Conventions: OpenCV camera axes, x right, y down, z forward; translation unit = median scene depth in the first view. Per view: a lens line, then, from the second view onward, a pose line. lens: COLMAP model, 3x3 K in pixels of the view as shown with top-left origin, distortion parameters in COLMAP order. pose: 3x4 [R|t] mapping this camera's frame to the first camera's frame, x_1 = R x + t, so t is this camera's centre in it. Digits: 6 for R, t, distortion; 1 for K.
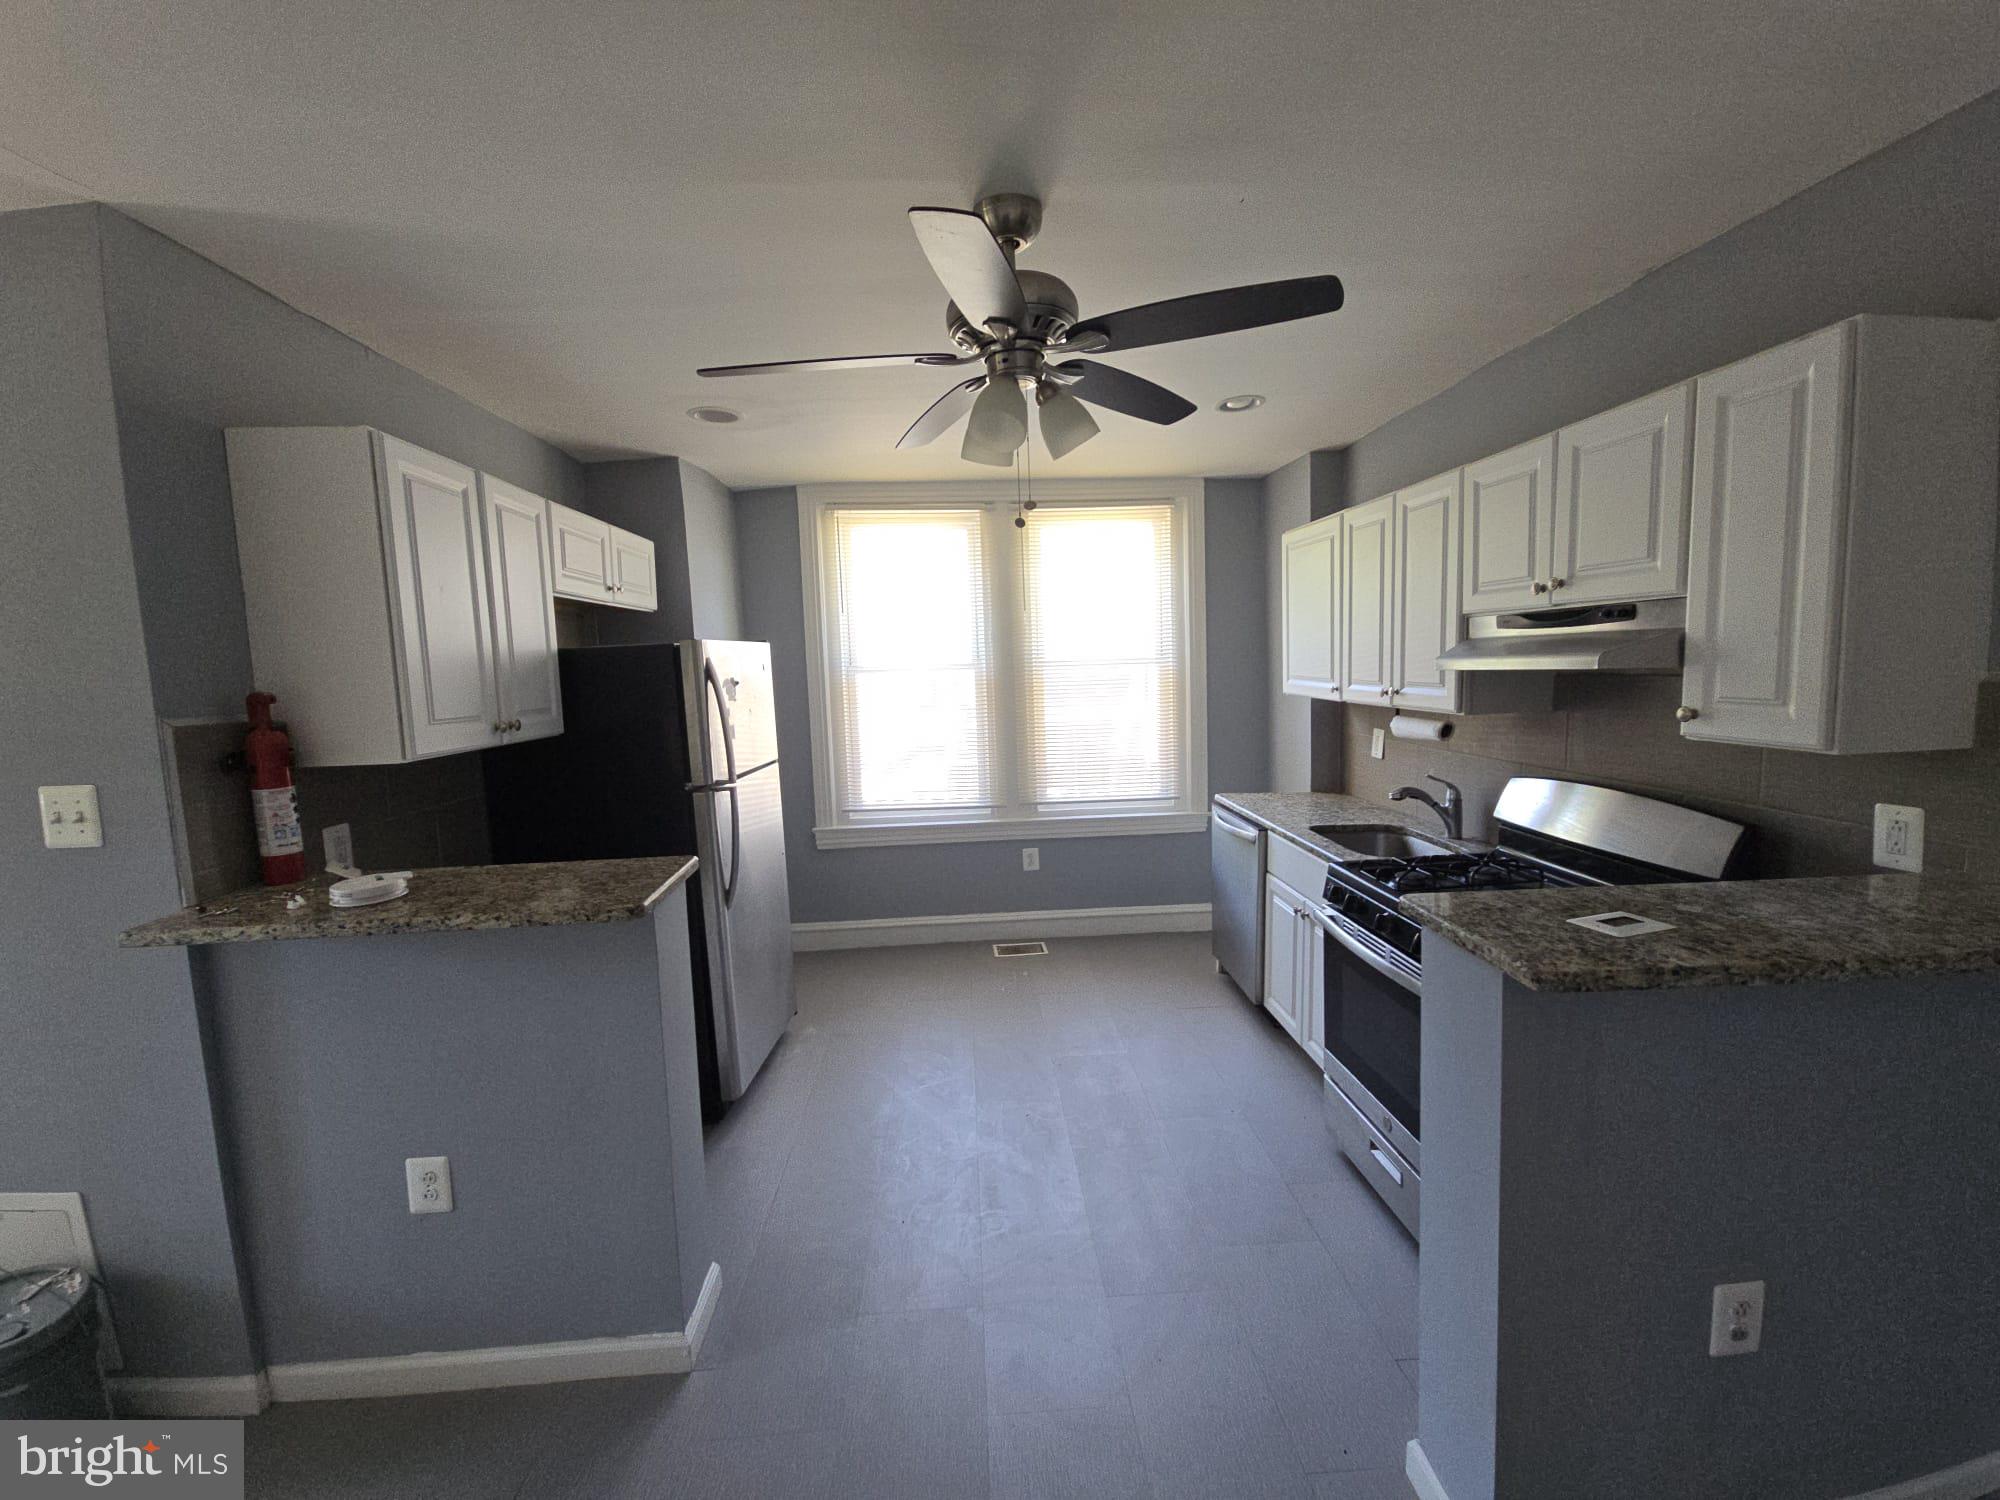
lens RADIAL K [[811.6, 0, 1007.7], [0, 811.6, 748.2], [0, 0, 1]] dist [0.003014, 0.000100]
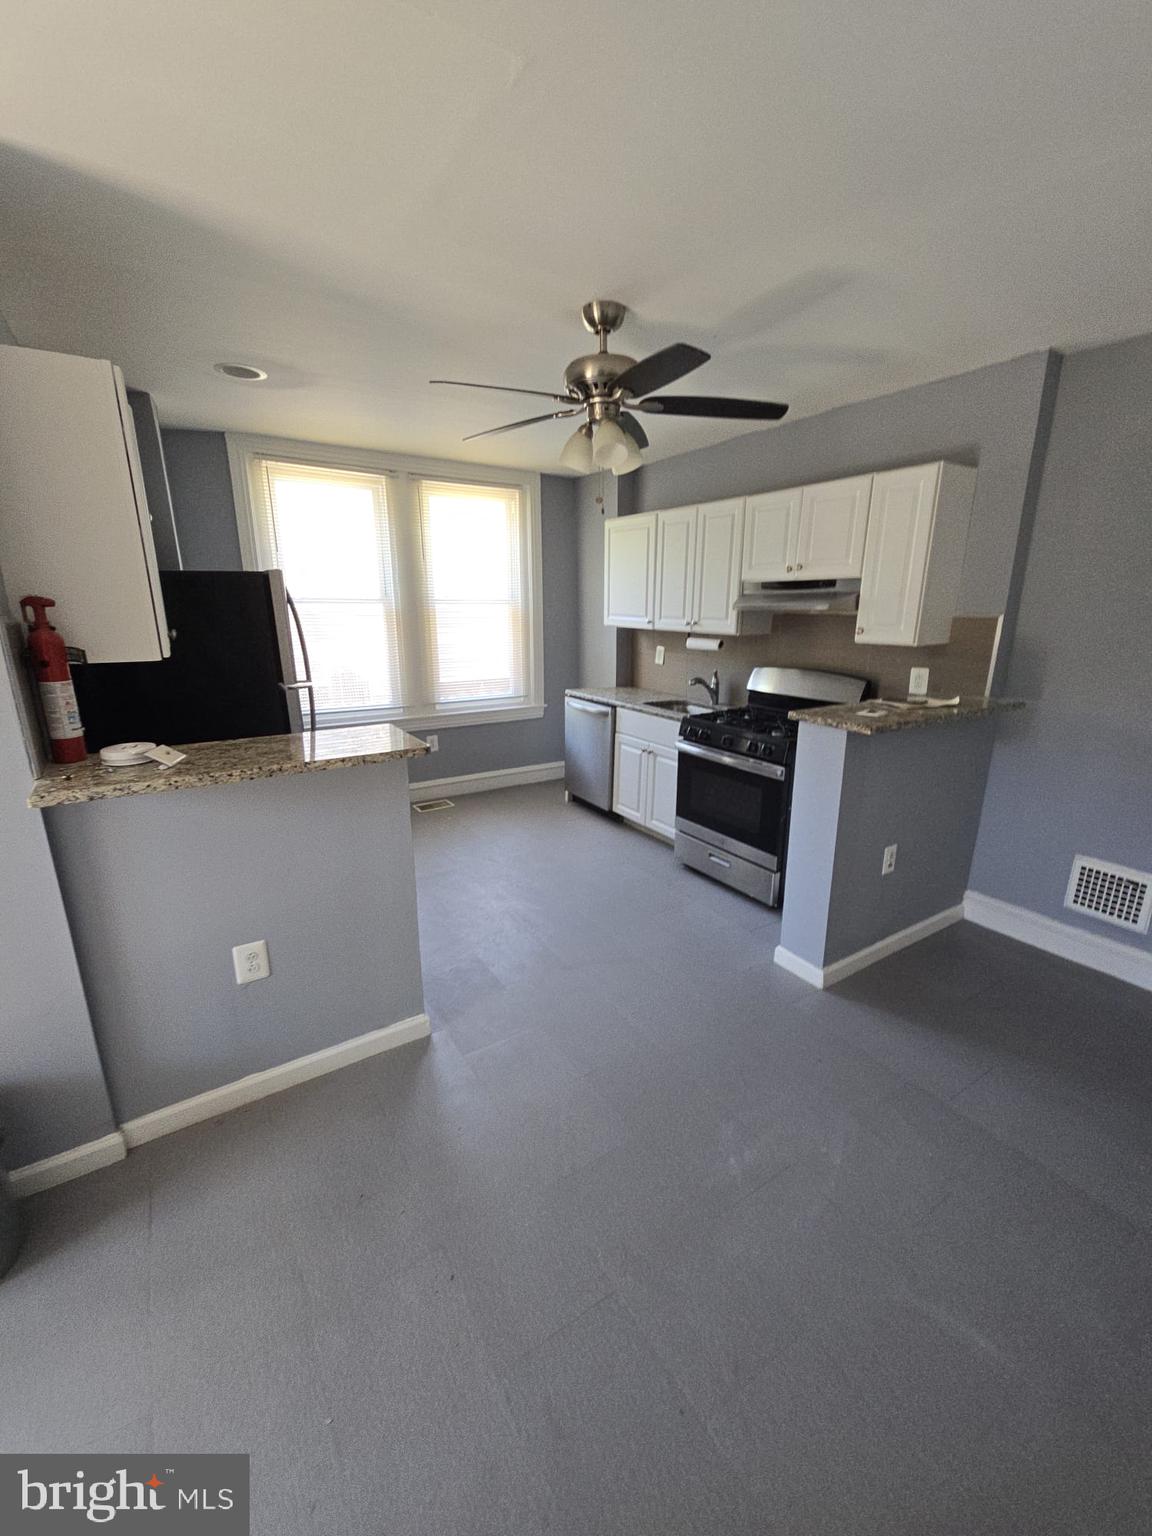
lens RADIAL K [[623.3, 0, 577.8], [0, 623.3, 777.6], [0, 0, 1]] dist [0.003014, 0.000100]
pose [[0.870998, -0.099565, 0.481091, -0.468268], [0.021652, 0.986077, 0.164874, 0.036563], [-0.490809, -0.133189, 0.861027, -0.110922]]
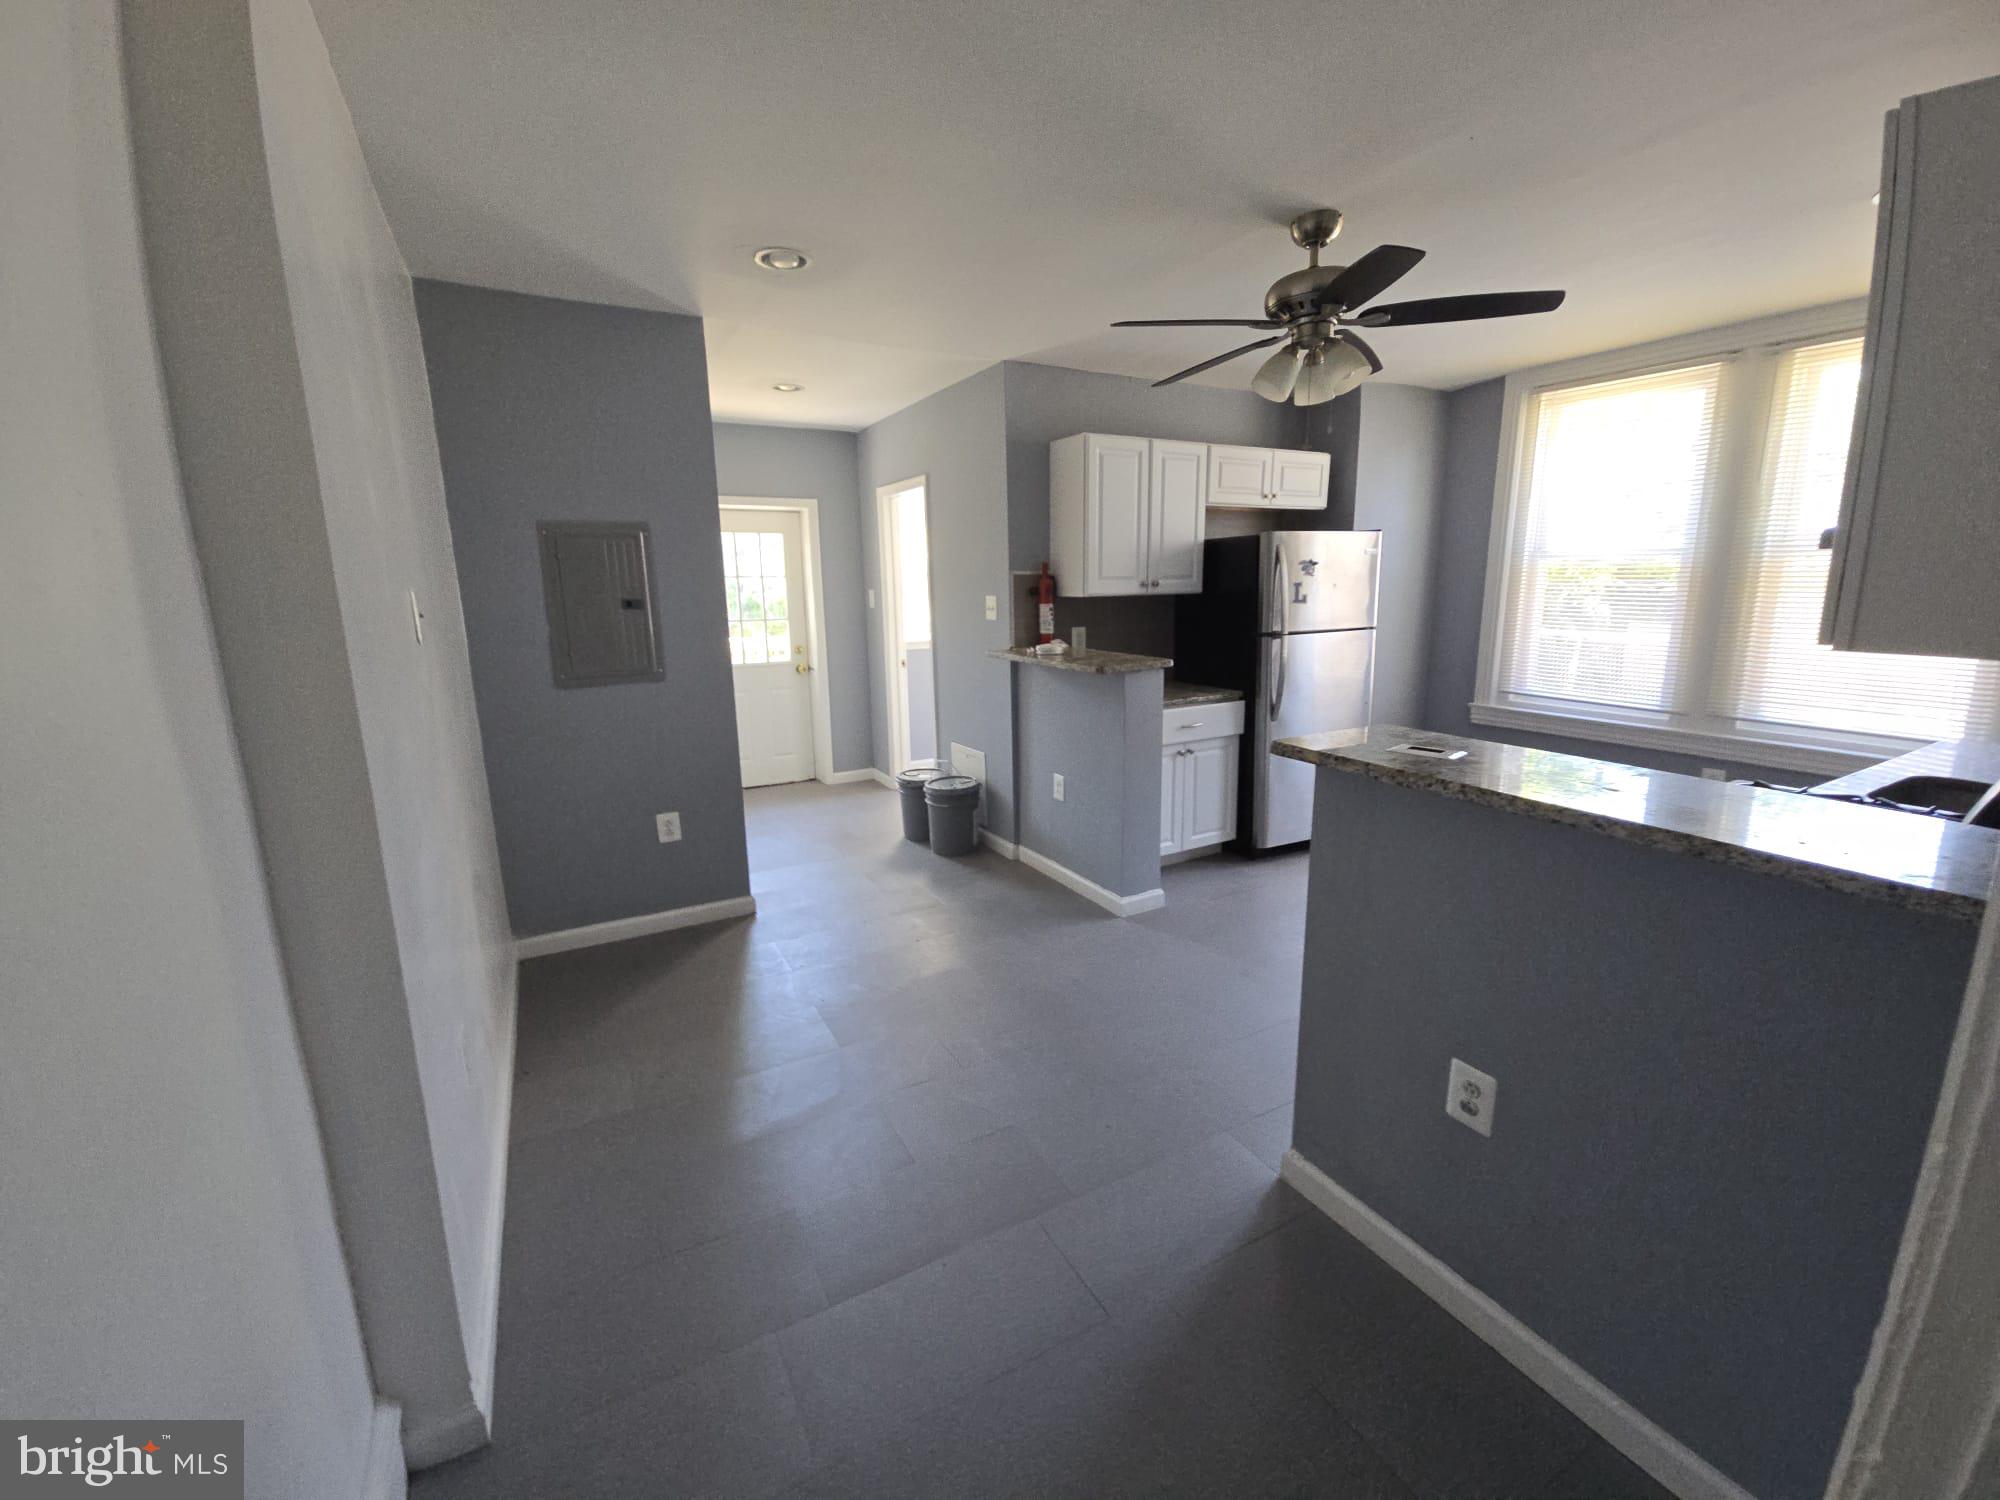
lens RADIAL K [[827.4, 0, 1000.2], [0, 827.4, 737.3], [0, 0, 1]] dist [0.021295, 0.000182]
pose [[0.437256, 0.203050, -0.876115, 0.783070], [-0.095736, 0.979153, 0.179150, 0.007482], [0.894227, 0.005541, 0.447579, -0.107757]]
